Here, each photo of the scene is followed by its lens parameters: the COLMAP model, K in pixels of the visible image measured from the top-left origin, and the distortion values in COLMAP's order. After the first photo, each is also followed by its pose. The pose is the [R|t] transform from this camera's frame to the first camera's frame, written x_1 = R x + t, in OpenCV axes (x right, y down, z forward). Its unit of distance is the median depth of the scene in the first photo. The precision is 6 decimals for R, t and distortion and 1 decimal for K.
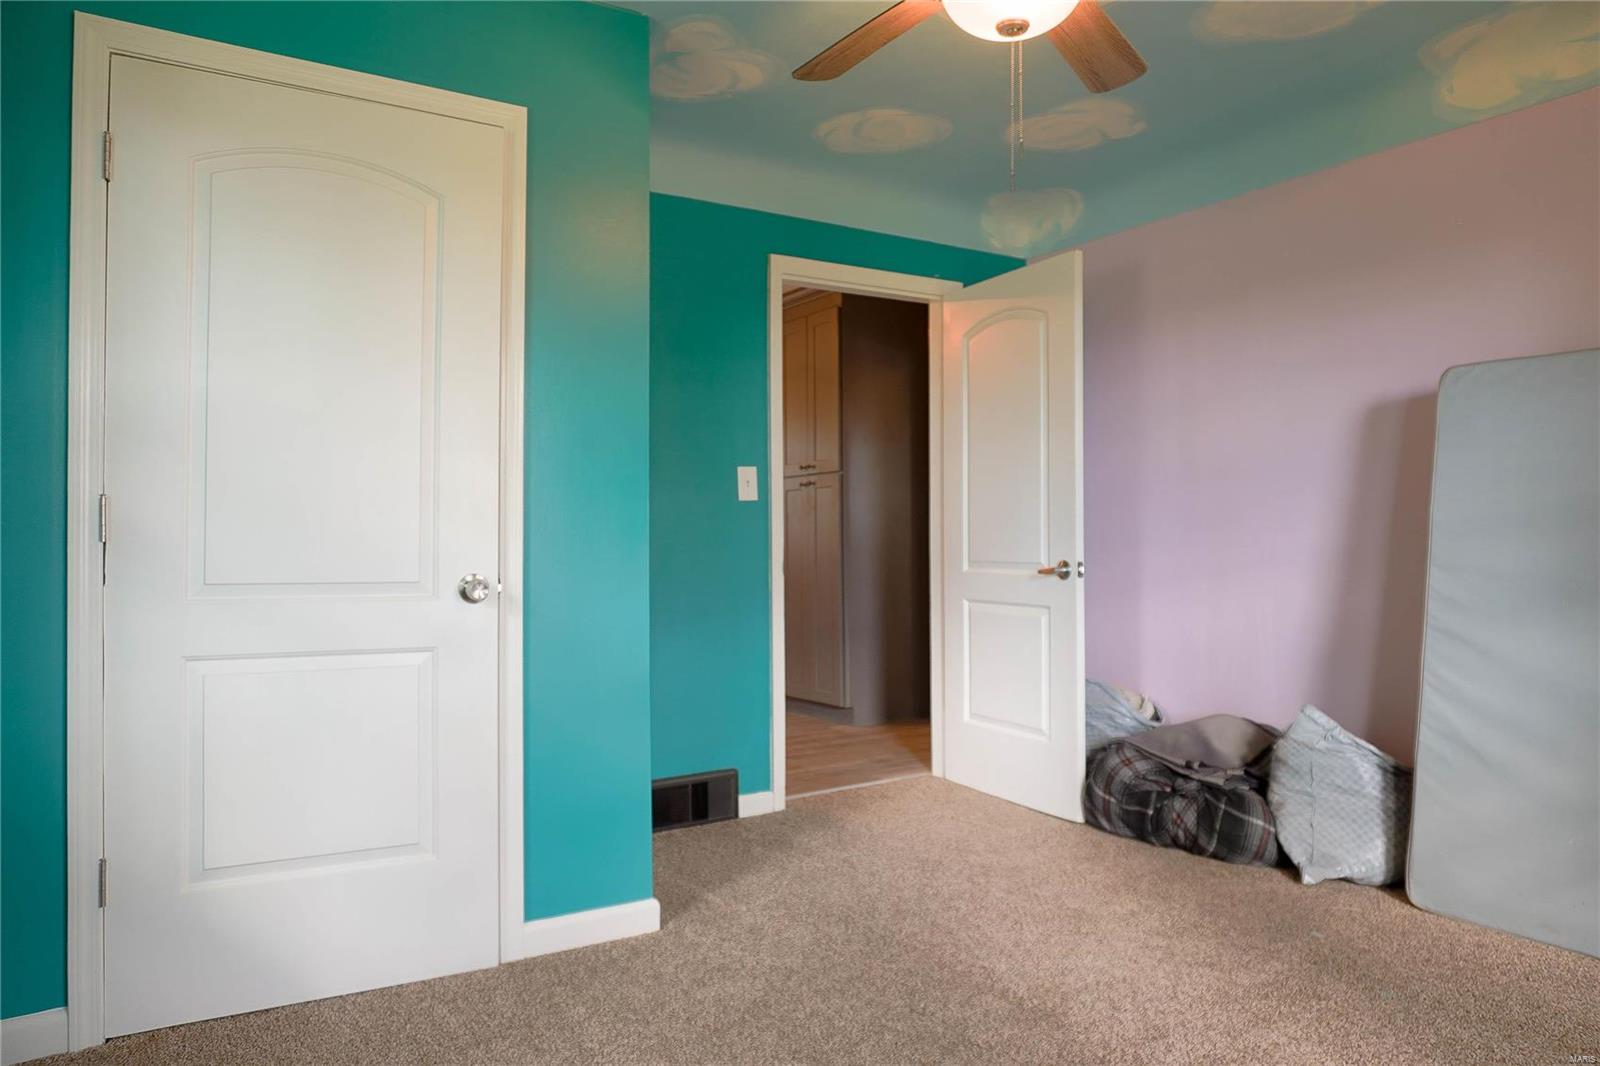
lens RADIAL K [[1083.3, 0, 805.7], [0, 1083.3, 533.6], [0, 0, 1]] dist [-0.051194, 0.036803]
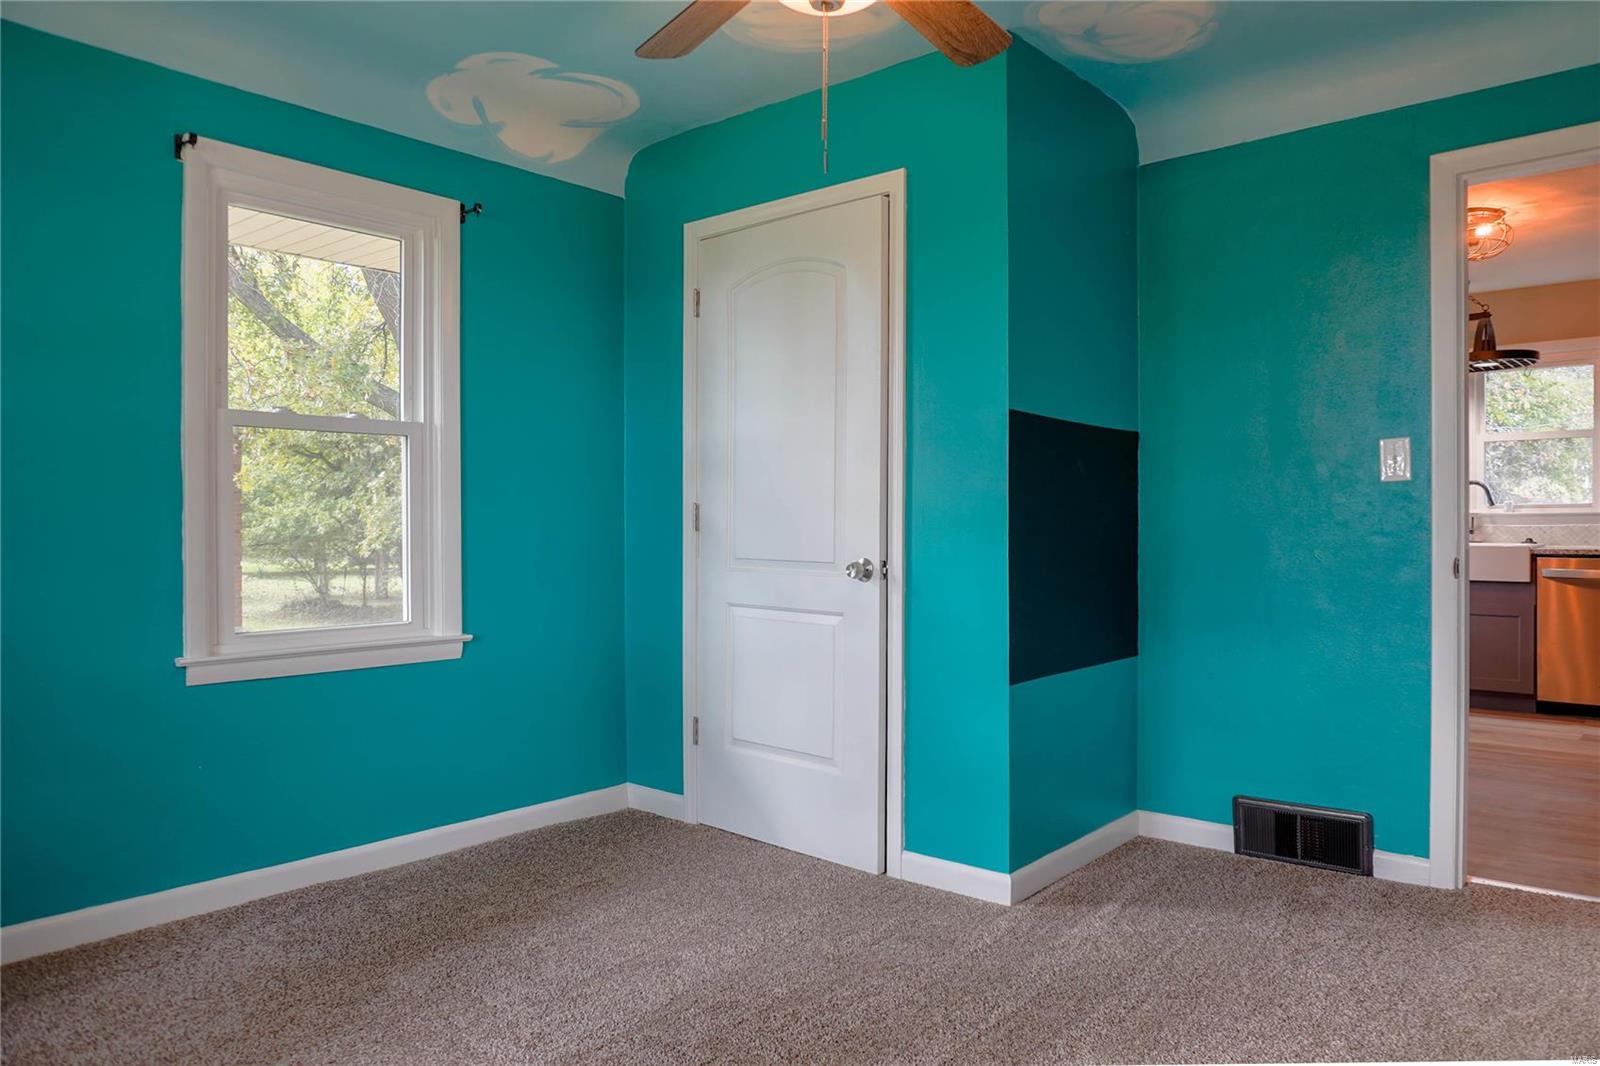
lens RADIAL K [[1083.3, 0, 805.7], [0, 1083.3, 533.6], [0, 0, 1]] dist [-0.051194, 0.036803]
pose [[0.293933, 0.008530, -0.955788, 0.877140], [0.004328, 0.999938, 0.010255, -0.004179], [0.955816, -0.007151, 0.293878, 0.556710]]
